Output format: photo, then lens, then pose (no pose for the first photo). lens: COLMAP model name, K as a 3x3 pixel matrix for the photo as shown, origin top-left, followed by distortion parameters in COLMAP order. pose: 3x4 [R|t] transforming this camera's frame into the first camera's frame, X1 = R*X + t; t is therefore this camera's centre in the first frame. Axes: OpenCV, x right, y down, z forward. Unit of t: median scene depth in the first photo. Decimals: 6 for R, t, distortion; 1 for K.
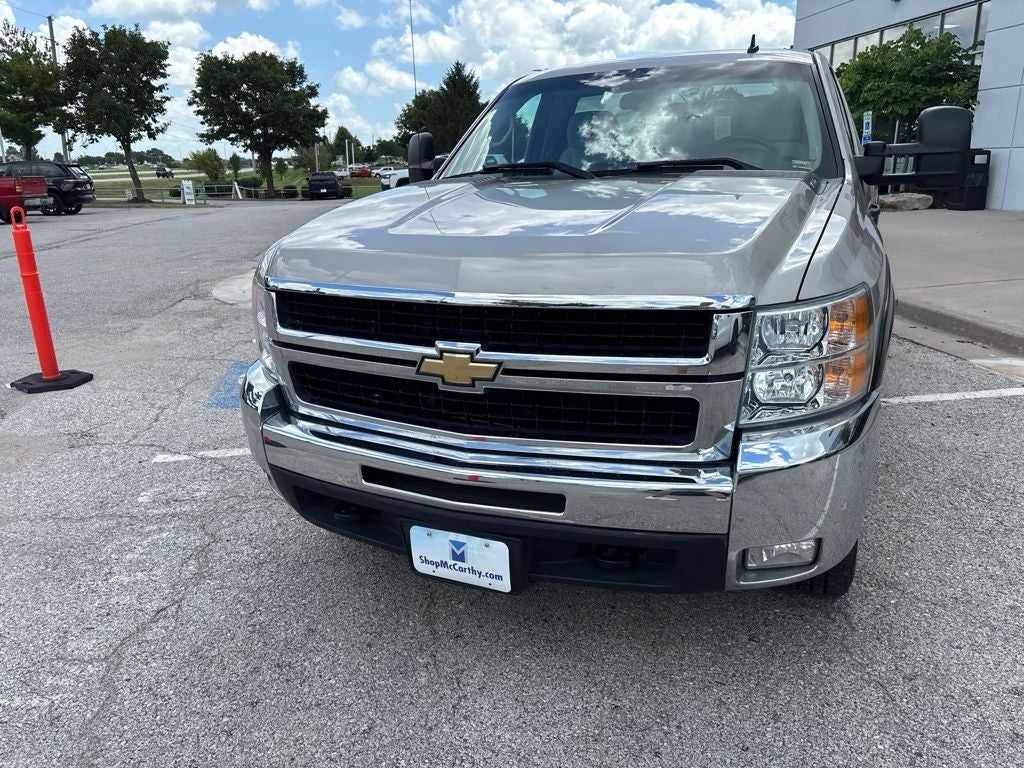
lens RADIAL K [[775.8, 0, 508.5], [0, 775.8, 382.7], [0, 0, 1]] dist [0.048950, -0.059267]
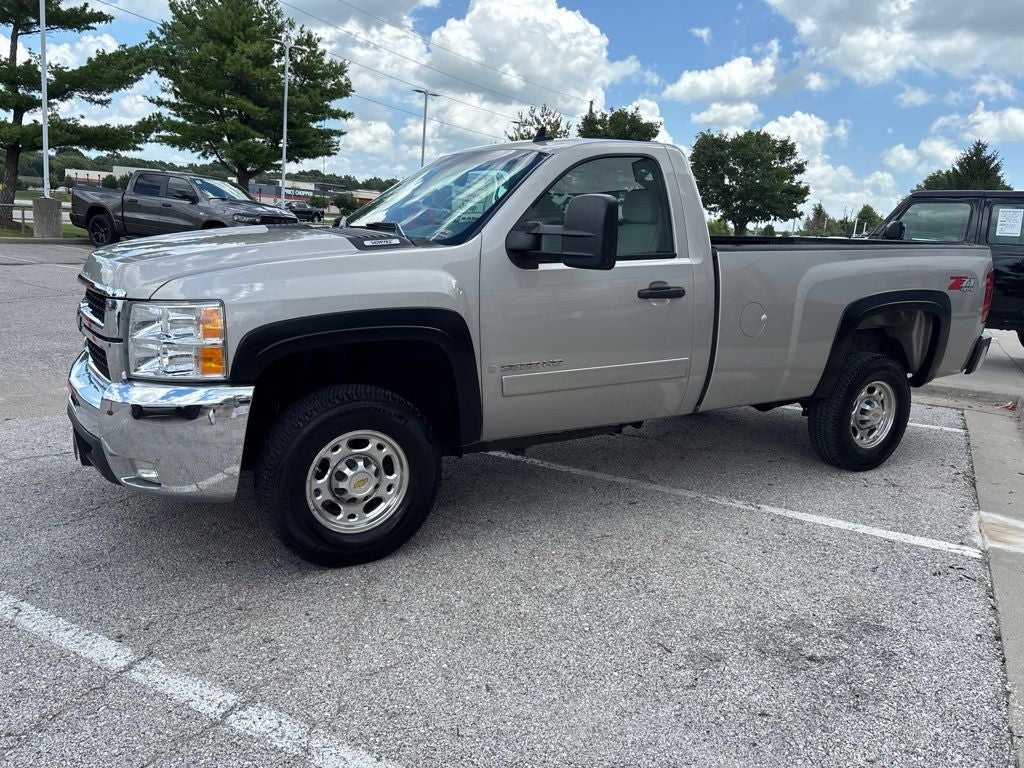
lens RADIAL K [[775.8, 0, 508.9], [0, 775.8, 374.9], [0, 0, 1]] dist [0.048950, -0.059267]
pose [[0.804805, 0.184731, -0.564060, 0.485905], [-0.237874, 0.971061, -0.021375, -0.025159], [0.543788, 0.151378, 0.825457, 0.035627]]
